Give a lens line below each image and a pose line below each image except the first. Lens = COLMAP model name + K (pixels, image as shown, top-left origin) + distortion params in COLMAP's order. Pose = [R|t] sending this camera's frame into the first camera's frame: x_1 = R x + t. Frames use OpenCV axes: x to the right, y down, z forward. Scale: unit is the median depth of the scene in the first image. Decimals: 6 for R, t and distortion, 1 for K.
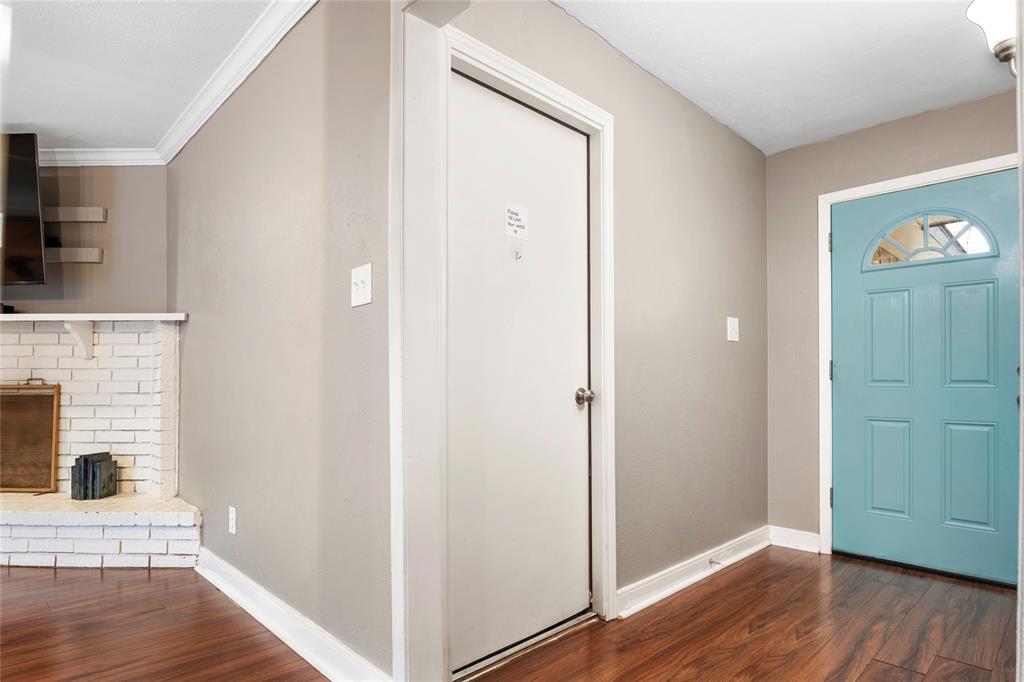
lens RADIAL K [[563.6, 0, 514.1], [0, 563.6, 383.0], [0, 0, 1]] dist [-0.000361, 0.000081]
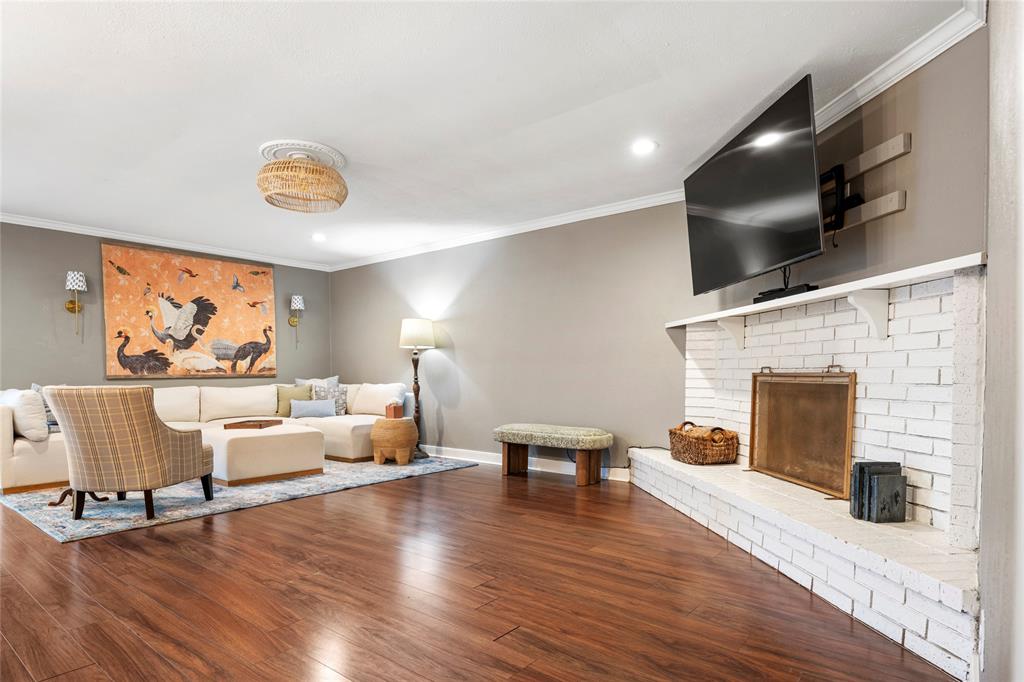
lens RADIAL K [[566.5, 0, 511.2], [0, 566.5, 392.7], [0, 0, 1]] dist [0.000099, -0.000558]
pose [[0.115776, 0.033001, -0.992727, -0.038816], [0.006912, 0.999397, 0.034029, 0.001058], [0.993251, -0.010801, 0.115478, 0.403167]]
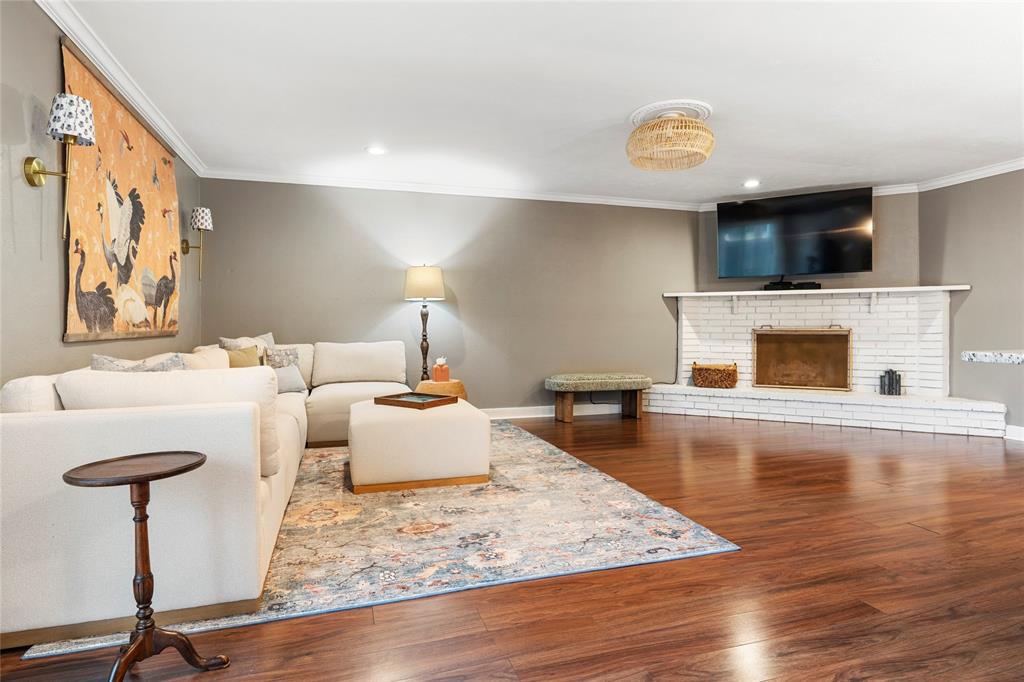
lens RADIAL K [[554.9, 0, 508.6], [0, 554.9, 325.1], [0, 0, 1]] dist [-0.003634, -0.000372]
pose [[0.893486, -0.003911, -0.449074, -0.982530], [0.004086, 0.999991, -0.000580, -0.011064], [0.449073, -0.001317, 0.893494, -0.982092]]
